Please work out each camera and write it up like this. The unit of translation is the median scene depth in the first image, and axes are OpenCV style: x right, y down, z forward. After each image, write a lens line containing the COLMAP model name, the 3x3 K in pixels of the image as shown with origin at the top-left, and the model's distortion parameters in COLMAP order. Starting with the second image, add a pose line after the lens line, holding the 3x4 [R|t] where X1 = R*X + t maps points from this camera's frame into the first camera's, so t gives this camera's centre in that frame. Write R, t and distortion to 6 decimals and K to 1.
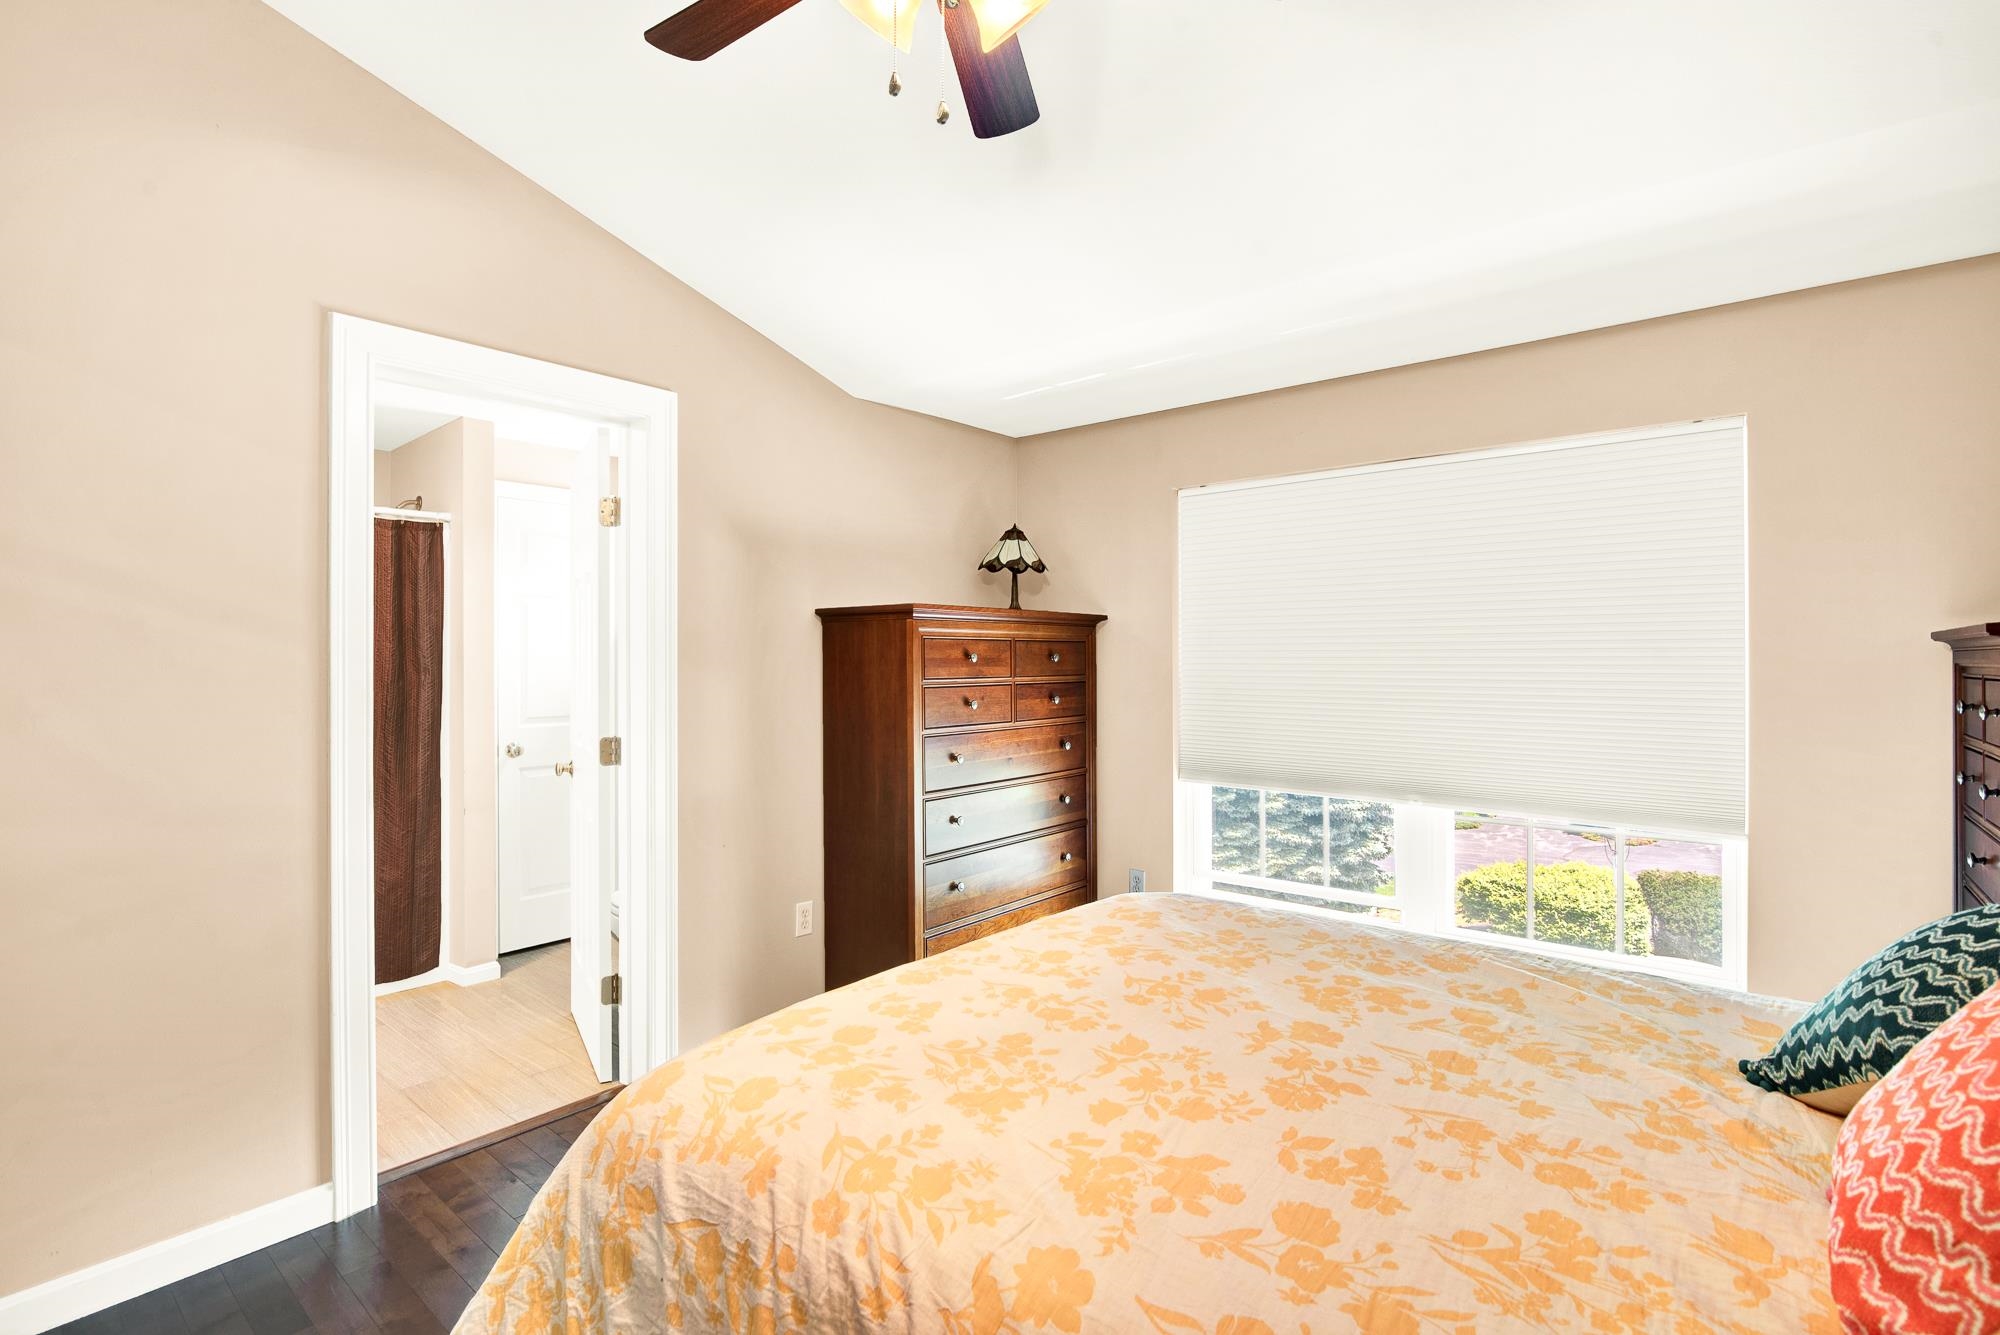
lens RADIAL K [[937.6, 0, 1000.0], [0, 937.6, 667.5], [0, 0, 1]] dist [-0.016869, -0.000191]
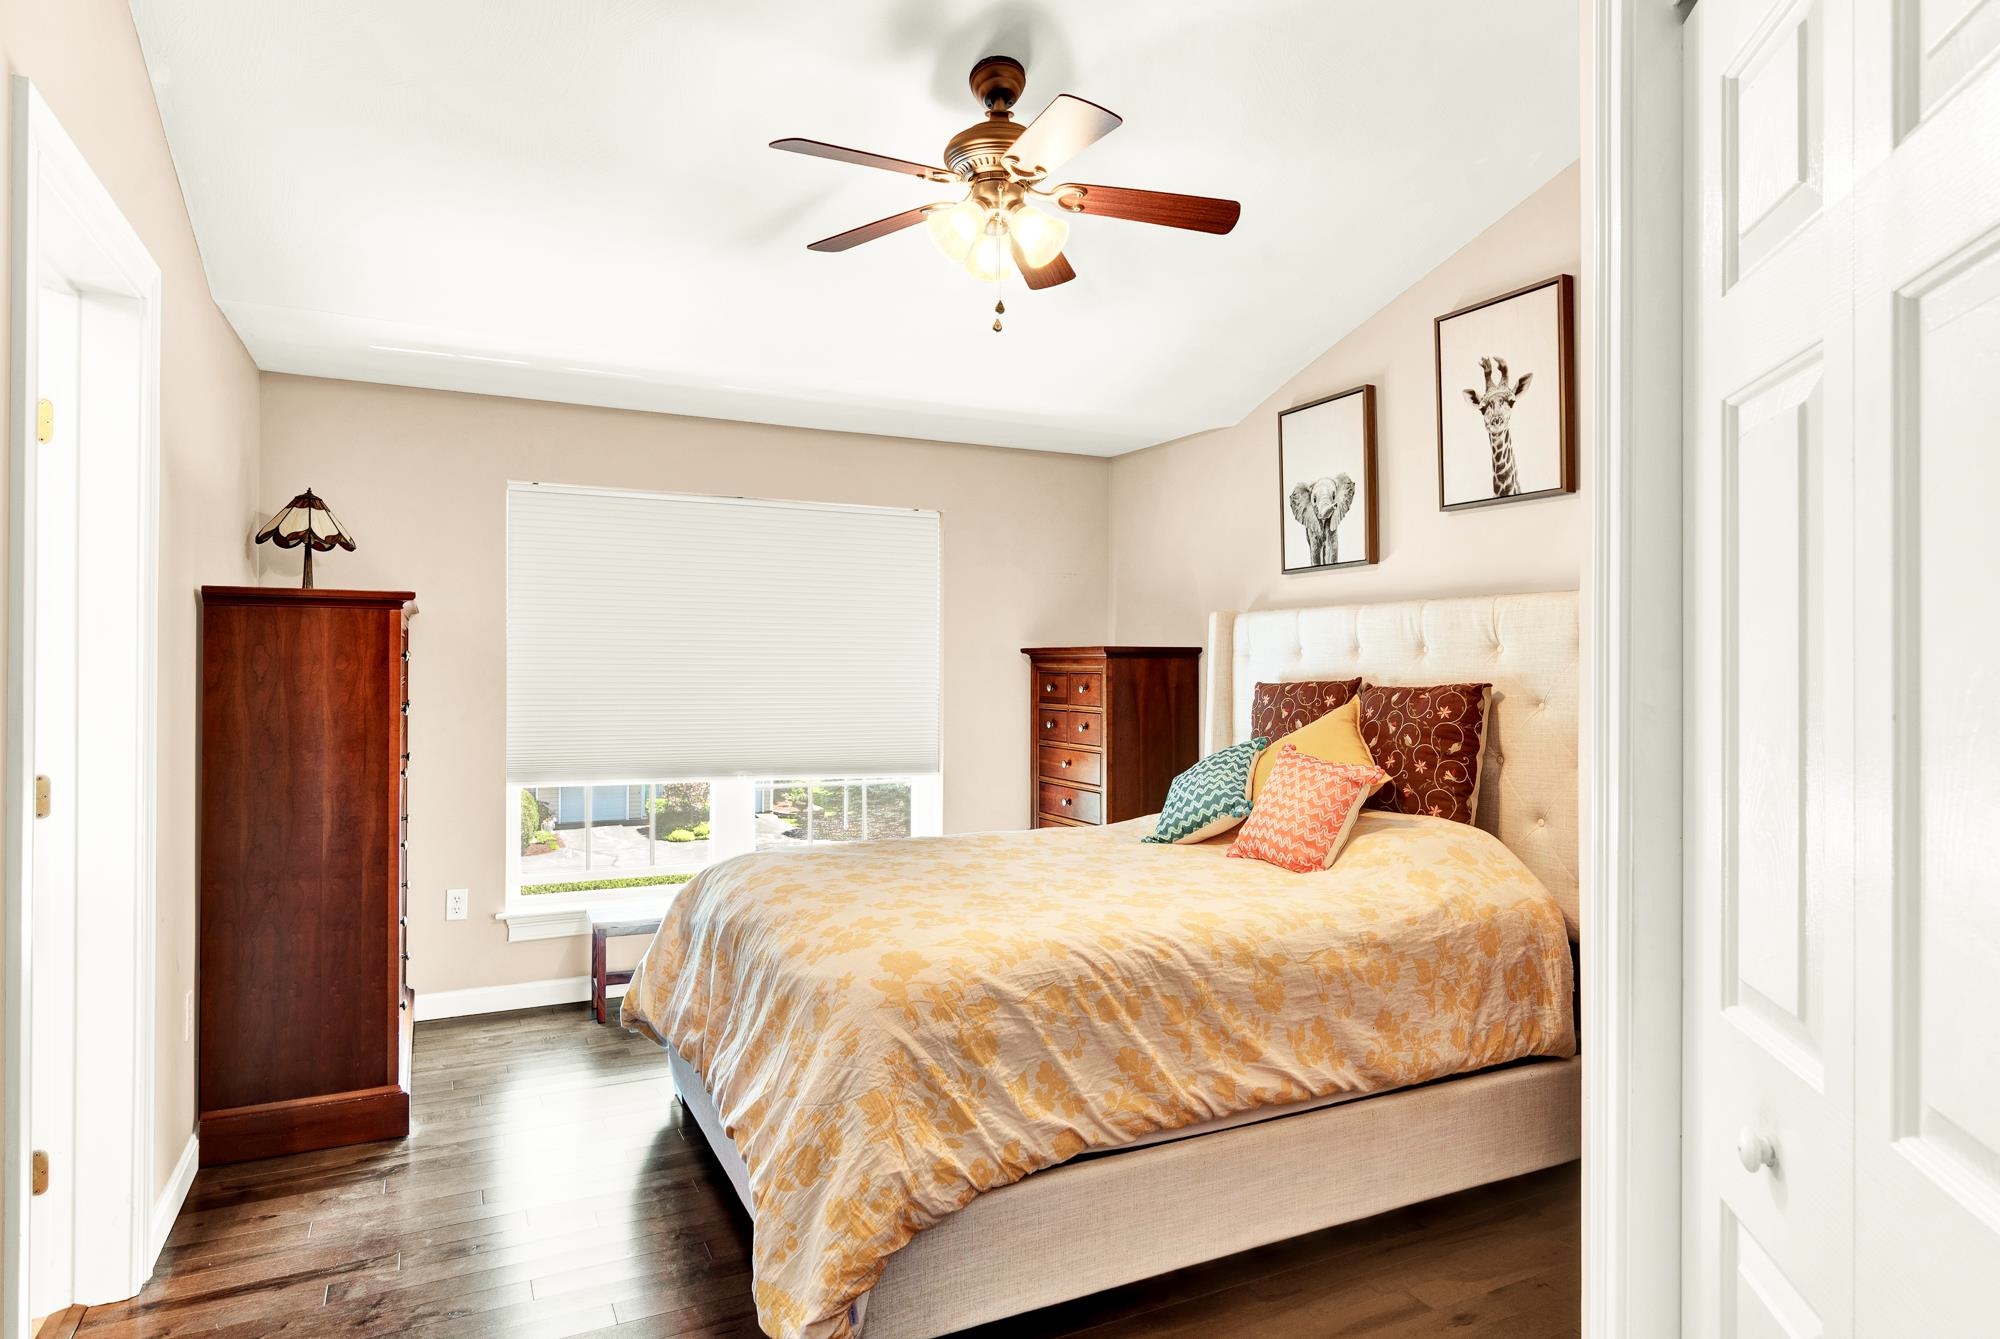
lens RADIAL K [[1165.8, 0, 1000.0], [0, 1165.8, 669.5], [0, 0, 1]] dist [-0.000531, 0.000286]
pose [[0.399239, 0.000623, 0.916847, -1.995108], [0.001604, 0.999998, -0.001378, 0.012112], [-0.916846, 0.002021, 0.399237, 0.183591]]
